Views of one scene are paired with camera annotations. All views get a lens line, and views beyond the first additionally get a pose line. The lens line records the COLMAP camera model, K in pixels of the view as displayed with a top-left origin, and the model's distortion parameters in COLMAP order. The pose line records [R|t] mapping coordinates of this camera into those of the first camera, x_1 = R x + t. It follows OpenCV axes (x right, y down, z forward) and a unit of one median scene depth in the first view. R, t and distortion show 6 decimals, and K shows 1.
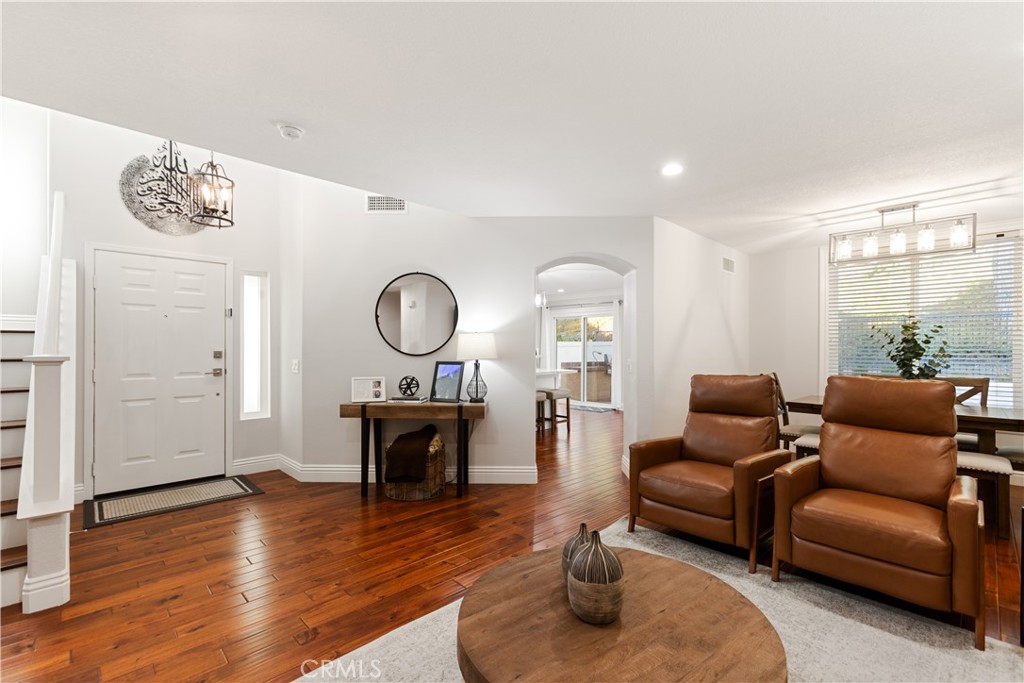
lens RADIAL K [[459.0, 0, 521.5], [0, 459.0, 341.6], [0, 0, 1]] dist [-0.003777, 0.004338]
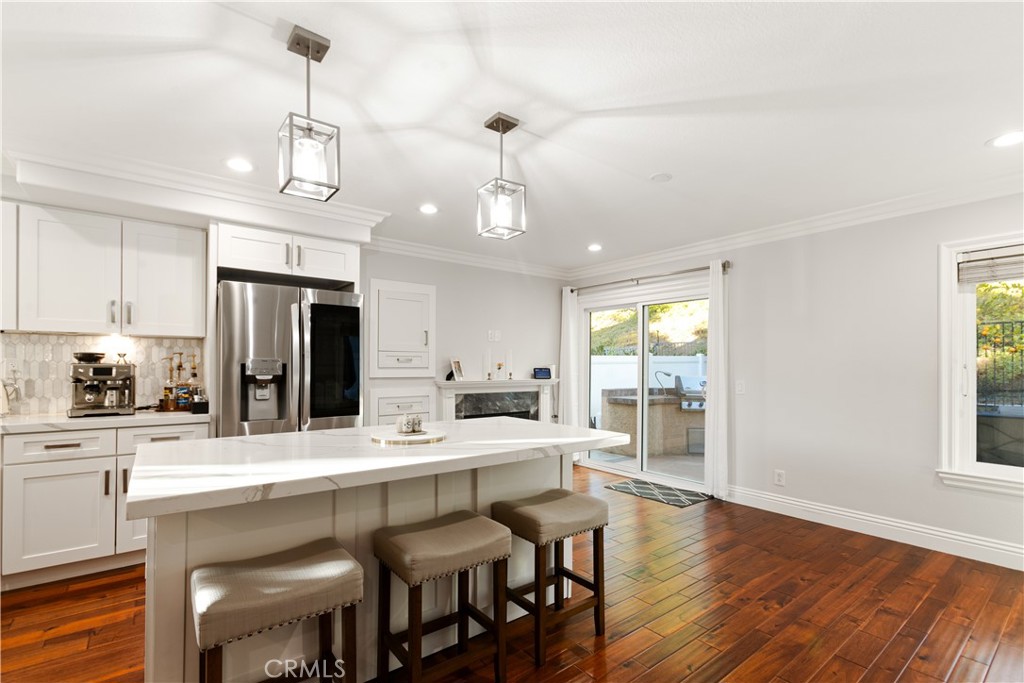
lens RADIAL K [[459.0, 0, 513.3], [0, 459.0, 362.9], [0, 0, 1]] dist [-0.003777, 0.004338]
pose [[0.991582, -0.000720, -0.129481, 0.064141], [0.001766, 0.999967, 0.007965, 0.007191], [0.129471, -0.008127, 0.991550, 0.518146]]
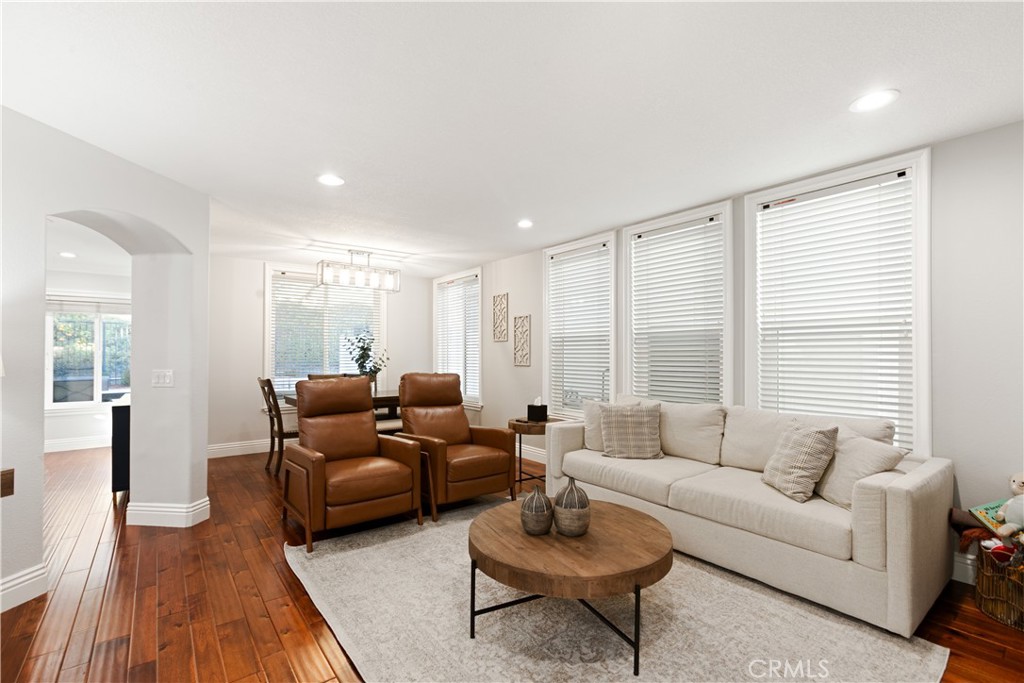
lens RADIAL K [[459.0, 0, 510.4], [0, 459.0, 346.4], [0, 0, 1]] dist [-0.003777, 0.004338]
pose [[0.130636, 0.006453, 0.991409, -0.213252], [-0.010297, 0.999934, -0.005151, -0.002298], [-0.991377, -0.009536, 0.130694, 0.156286]]
